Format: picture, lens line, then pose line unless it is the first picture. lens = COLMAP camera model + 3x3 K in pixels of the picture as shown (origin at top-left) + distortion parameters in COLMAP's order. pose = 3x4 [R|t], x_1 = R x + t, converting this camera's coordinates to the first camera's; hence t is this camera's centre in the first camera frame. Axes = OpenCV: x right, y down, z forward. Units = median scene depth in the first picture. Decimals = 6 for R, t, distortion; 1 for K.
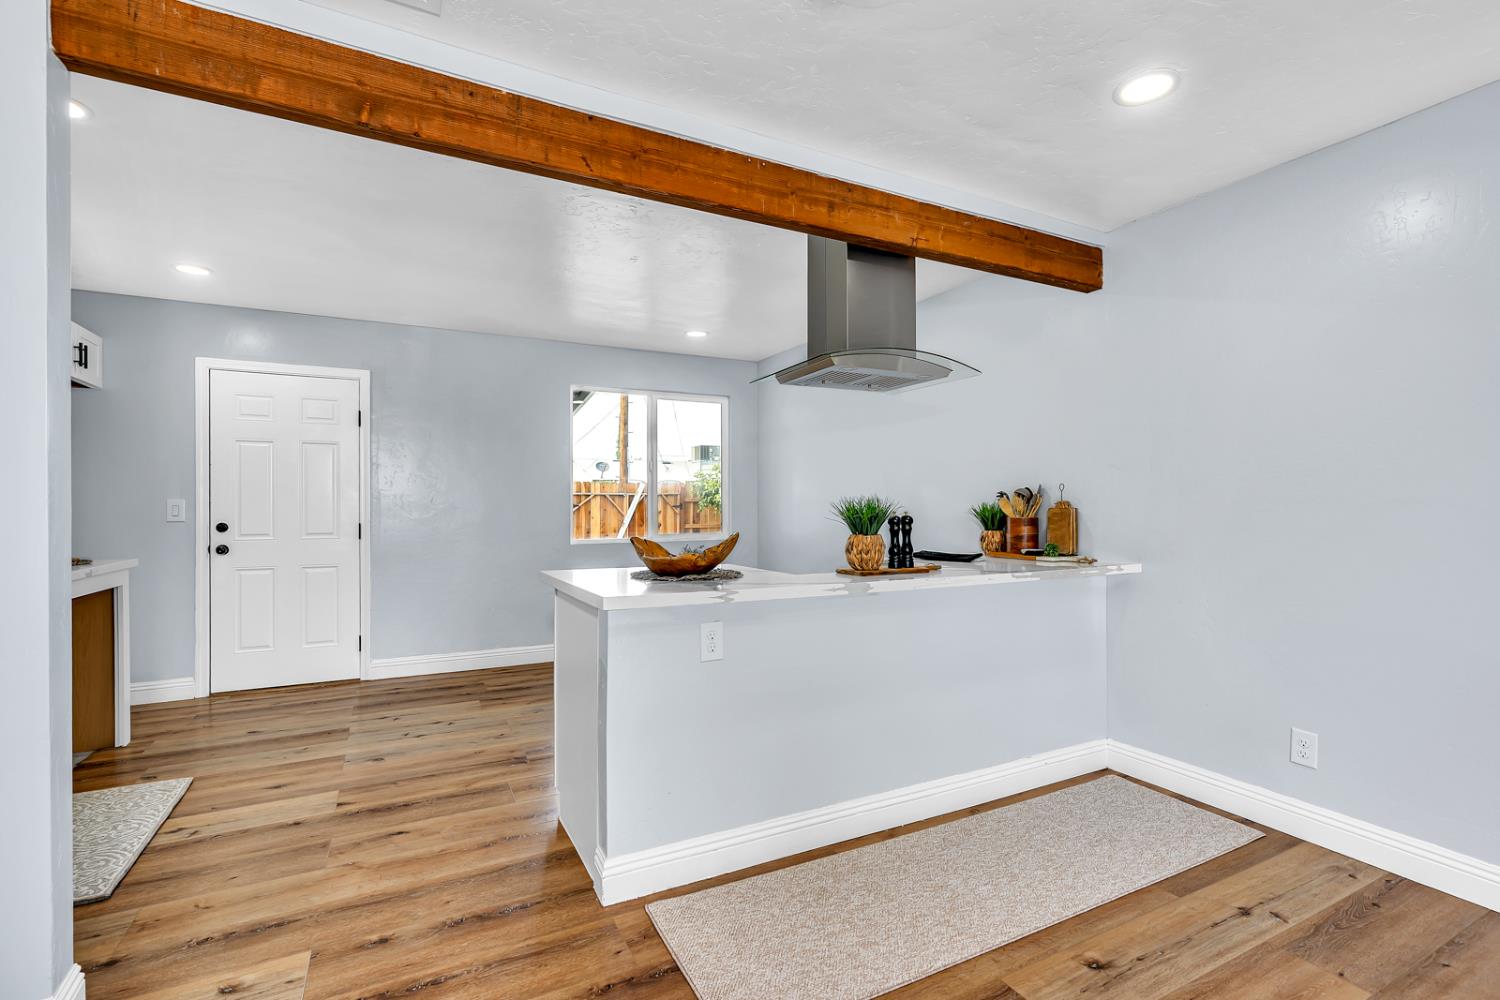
lens RADIAL K [[700.8, 0, 747.0], [0, 700.8, 509.7], [0, 0, 1]] dist [0.000747, 0.000322]
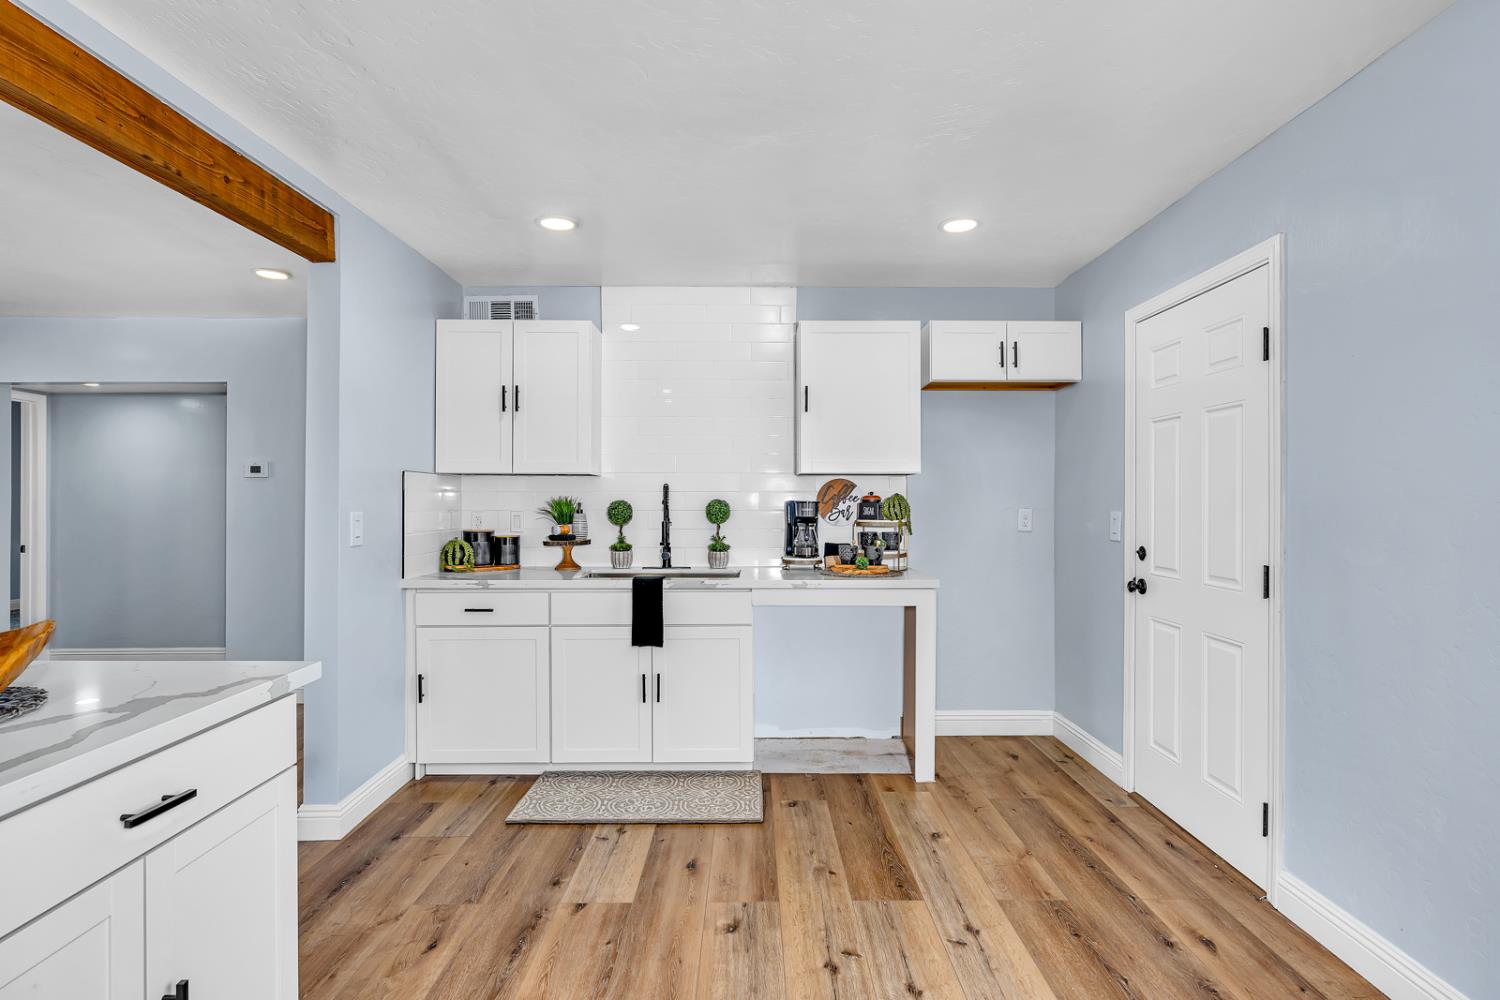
lens RADIAL K [[700.8, 0, 745.4], [0, 700.8, 505.0], [0, 0, 1]] dist [0.000747, 0.000322]
pose [[-0.458018, 0.000547, -0.888943, 0.027996], [0.001076, 0.999999, 0.000061, -0.022963], [0.888942, -0.000929, -0.458018, 1.054846]]
